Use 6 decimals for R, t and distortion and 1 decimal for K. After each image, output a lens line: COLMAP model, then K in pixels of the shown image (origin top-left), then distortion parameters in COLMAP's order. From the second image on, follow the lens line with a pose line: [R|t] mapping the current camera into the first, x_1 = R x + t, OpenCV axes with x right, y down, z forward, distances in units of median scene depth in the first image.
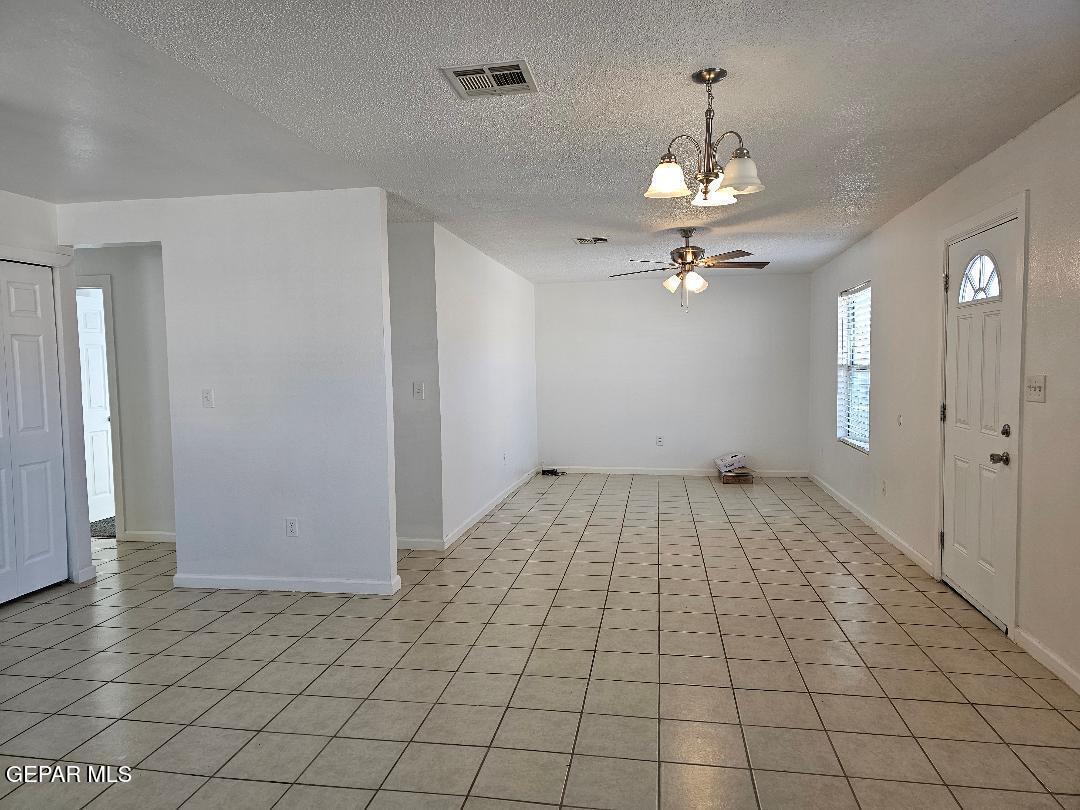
lens RADIAL K [[715.7, 0, 540.0], [0, 715.7, 405.0], [0, 0, 1]] dist [0.066828, 0.000528]
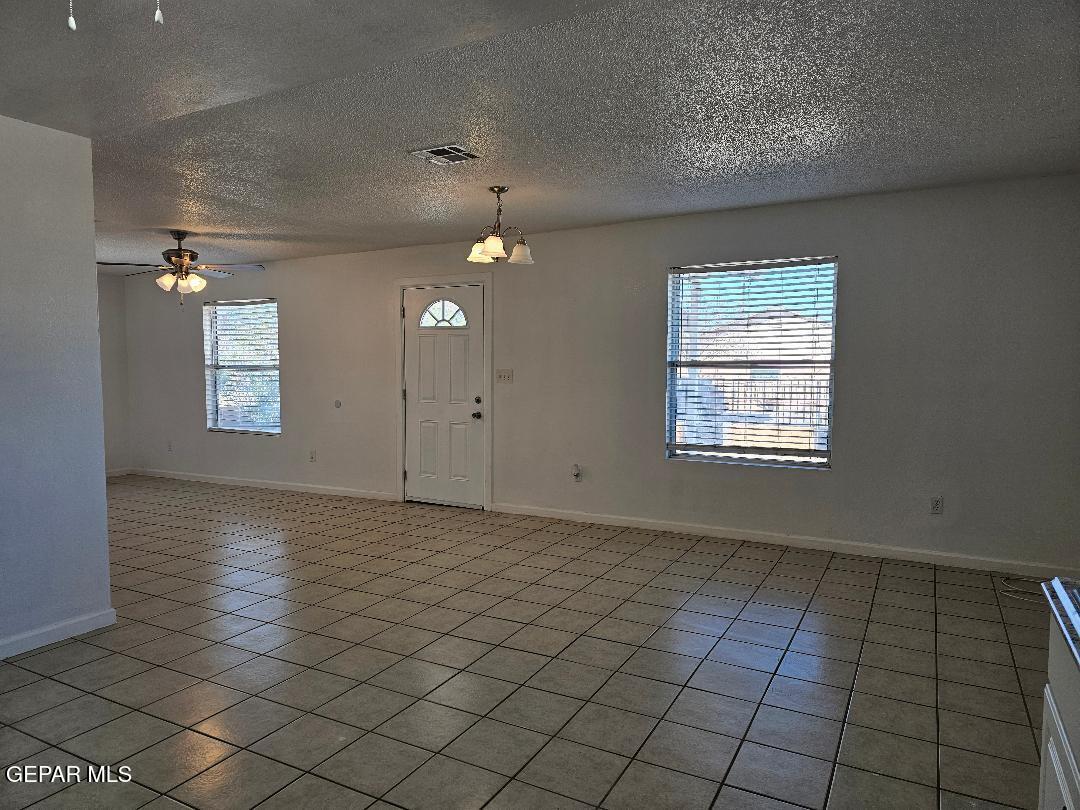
lens RADIAL K [[699.8, 0, 540.0], [0, 699.8, 405.0], [0, 0, 1]] dist [0.000667, 0.000640]
pose [[0.314444, -0.038130, 0.948510, -0.884405], [0.047170, 0.998586, 0.024505, 0.011014], [-0.948103, 0.037036, 0.315798, 0.273986]]
